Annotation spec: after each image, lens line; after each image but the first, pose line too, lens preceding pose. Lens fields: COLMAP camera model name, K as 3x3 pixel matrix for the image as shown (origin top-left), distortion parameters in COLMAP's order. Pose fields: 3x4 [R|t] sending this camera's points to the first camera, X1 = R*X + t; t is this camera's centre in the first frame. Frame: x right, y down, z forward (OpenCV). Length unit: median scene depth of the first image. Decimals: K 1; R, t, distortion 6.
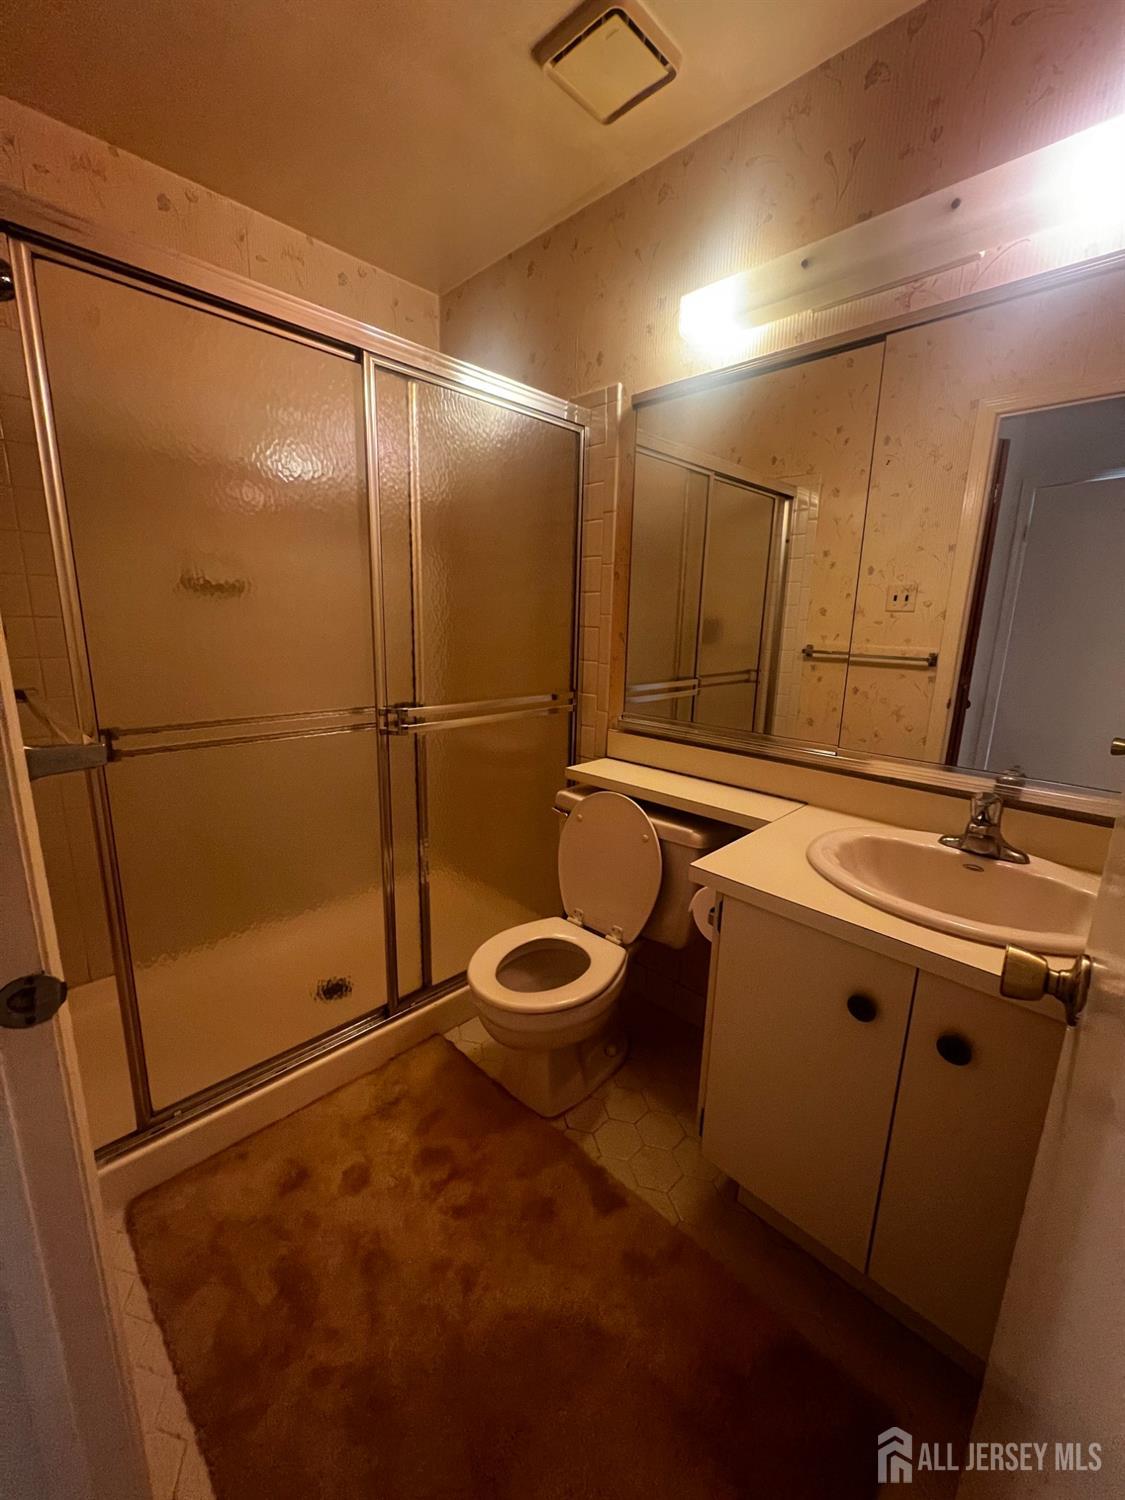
lens RADIAL K [[595.1, 0, 559.9], [0, 595.1, 745.0], [0, 0, 1]] dist [0.011500, 0.000764]
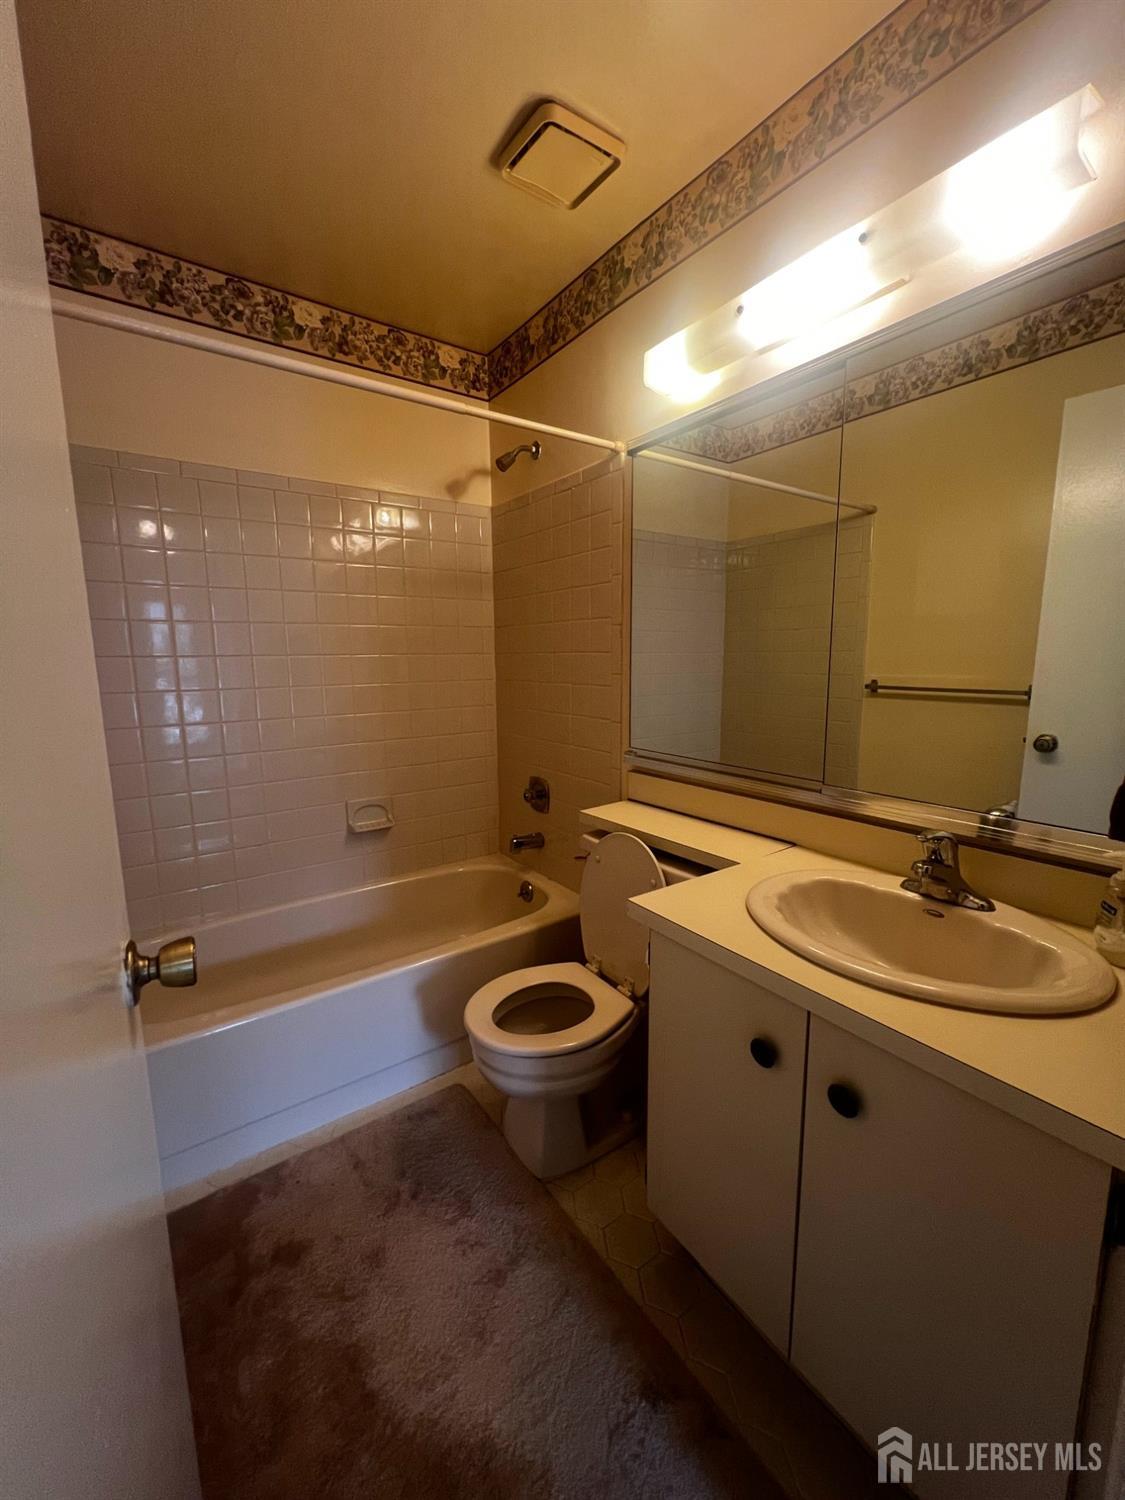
lens RADIAL K [[617.5, 0, 561.3], [0, 617.5, 749.3], [0, 0, 1]] dist [0.010106, 0.000021]
pose [[0.990265, -0.008084, -0.138962, 0.233725], [-0.001028, 0.997860, -0.065376, 0.011751], [0.139193, 0.064883, 0.988137, -0.048428]]
